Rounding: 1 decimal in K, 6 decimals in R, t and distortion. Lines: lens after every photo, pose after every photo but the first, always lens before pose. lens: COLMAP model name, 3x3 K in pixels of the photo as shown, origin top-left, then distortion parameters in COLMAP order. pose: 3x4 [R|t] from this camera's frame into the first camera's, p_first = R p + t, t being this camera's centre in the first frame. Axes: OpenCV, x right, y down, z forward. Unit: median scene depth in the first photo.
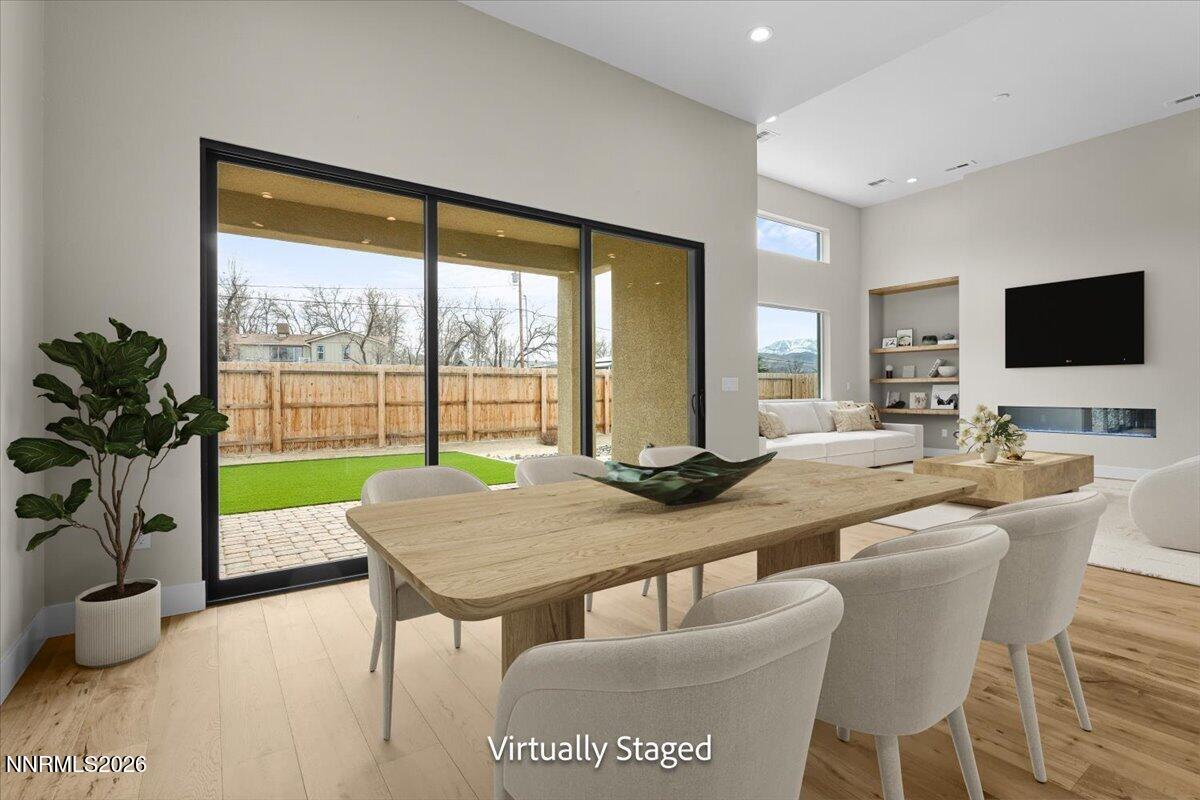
lens RADIAL K [[577.2, 0, 597.2], [0, 577.2, 395.8], [0, 0, 1]] dist [-0.001071, 0.000406]
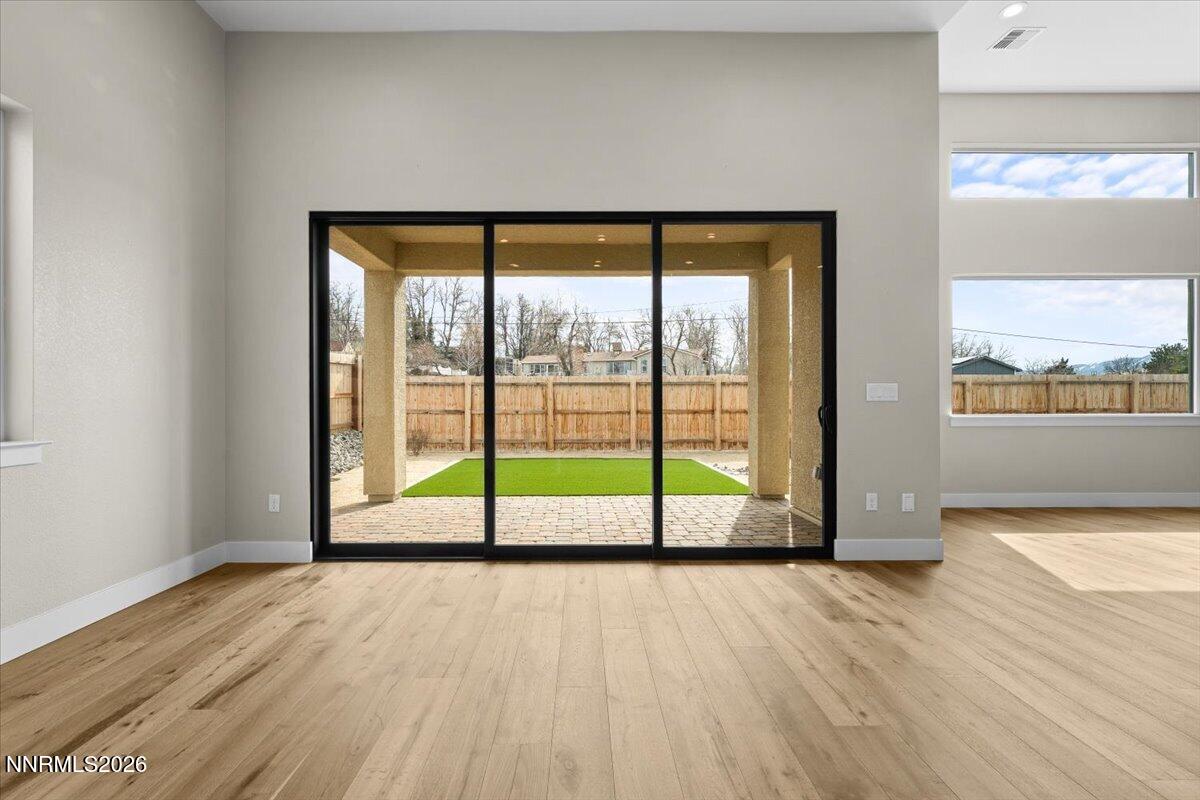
lens RADIAL K [[553.3, 0, 599.1], [0, 553.3, 395.8], [0, 0, 1]] dist [-0.002240, 0.000541]
pose [[0.809064, -0.001842, -0.587717, 0.203612], [-0.006836, 0.999898, -0.012544, -0.002056], [0.587681, 0.014166, 0.808969, 0.118736]]
